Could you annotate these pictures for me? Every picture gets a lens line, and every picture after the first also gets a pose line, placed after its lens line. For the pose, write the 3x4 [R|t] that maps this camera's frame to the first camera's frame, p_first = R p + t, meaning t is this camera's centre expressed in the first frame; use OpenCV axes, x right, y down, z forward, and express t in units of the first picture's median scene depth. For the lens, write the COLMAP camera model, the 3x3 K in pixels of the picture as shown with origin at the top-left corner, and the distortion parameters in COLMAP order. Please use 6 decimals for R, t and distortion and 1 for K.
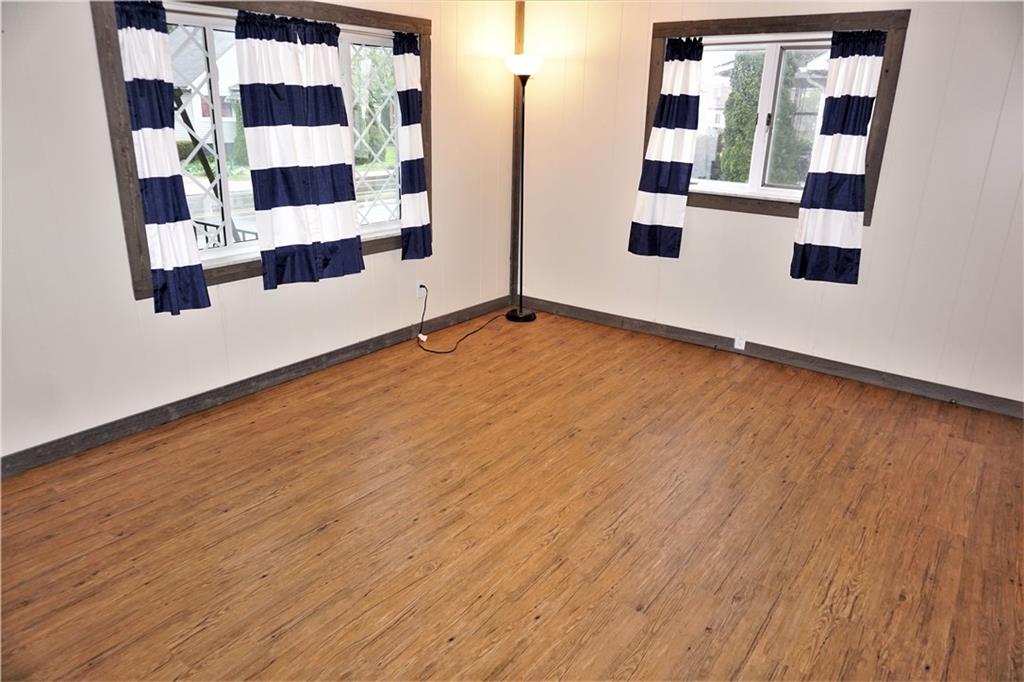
lens RADIAL K [[685.3, 0, 513.0], [0, 685.3, 346.2], [0, 0, 1]] dist [-0.053071, 0.029286]
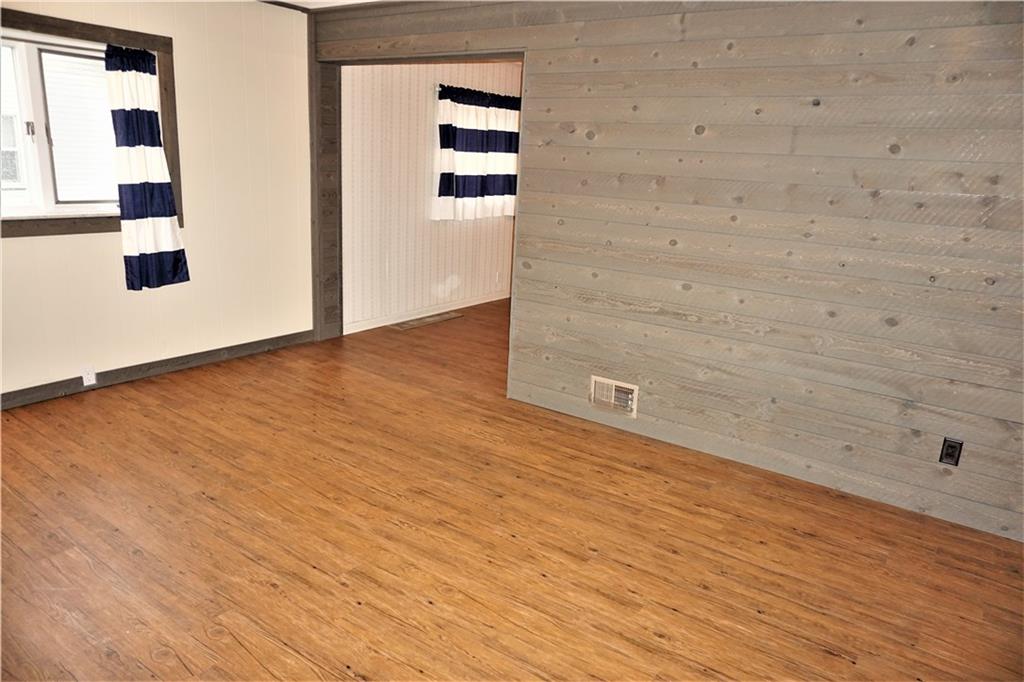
lens RADIAL K [[685.3, 0, 513.0], [0, 685.3, 346.2], [0, 0, 1]] dist [-0.053071, 0.029286]
pose [[-0.029522, -0.286132, 0.957735, -0.647133], [0.281059, 0.917120, 0.282661, -0.170247], [-0.959236, 0.277524, 0.053345, 0.501059]]
